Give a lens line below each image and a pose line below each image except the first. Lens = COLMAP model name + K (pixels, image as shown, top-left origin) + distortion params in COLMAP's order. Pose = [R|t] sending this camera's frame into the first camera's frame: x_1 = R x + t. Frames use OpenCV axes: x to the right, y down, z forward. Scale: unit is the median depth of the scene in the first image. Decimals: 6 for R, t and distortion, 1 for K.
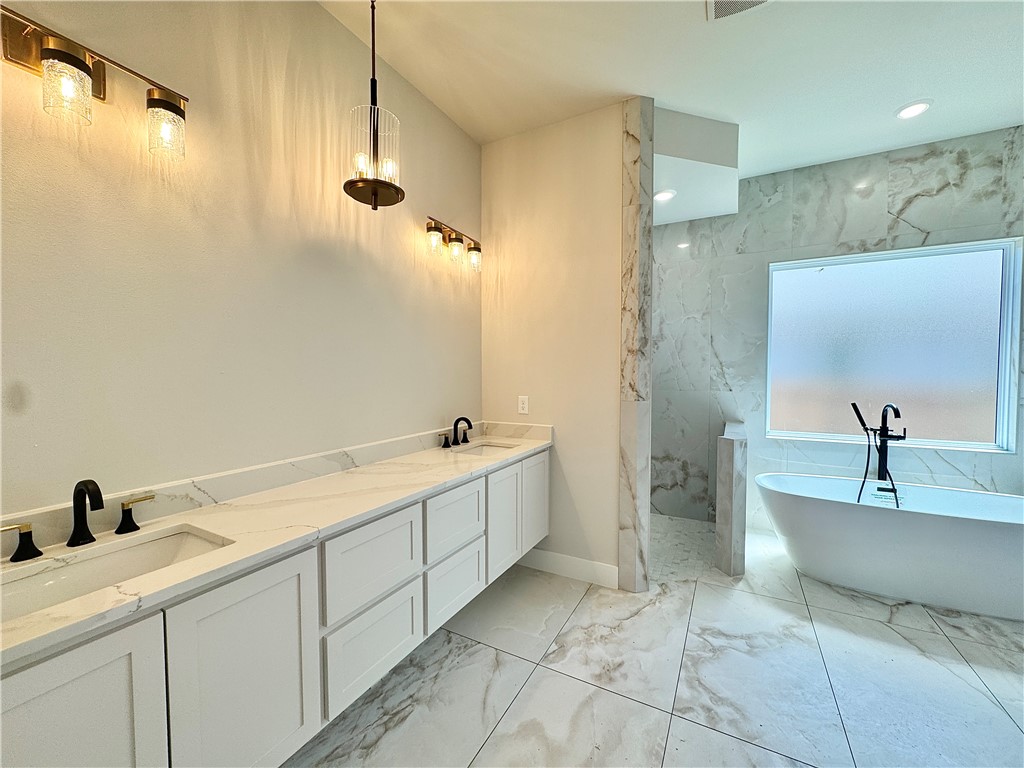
lens RADIAL K [[407.7, 0, 512.4], [0, 407.7, 383.6], [0, 0, 1]] dist [-0.006069, 0.001368]
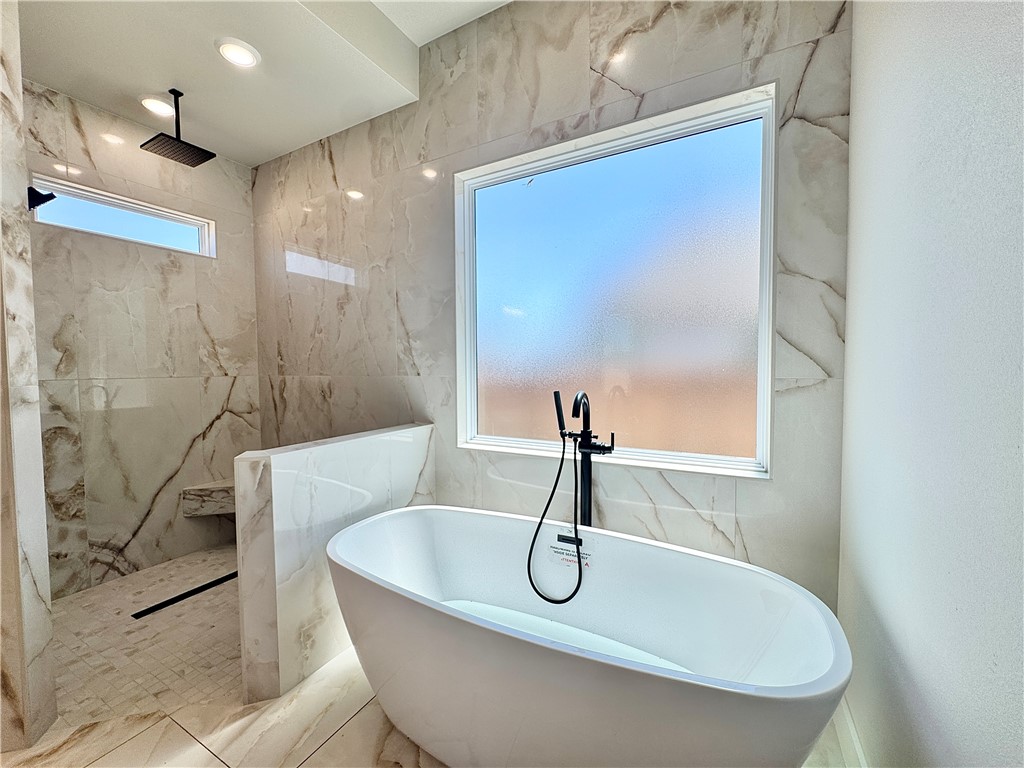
lens RADIAL K [[407.7, 0, 512.8], [0, 407.7, 384.1], [0, 0, 1]] dist [-0.006069, 0.001368]
pose [[0.999986, -0.005115, -0.001066, 0.801960], [0.005124, 0.999953, 0.008243, 0.032290], [0.001023, -0.008248, 0.999965, 0.398573]]
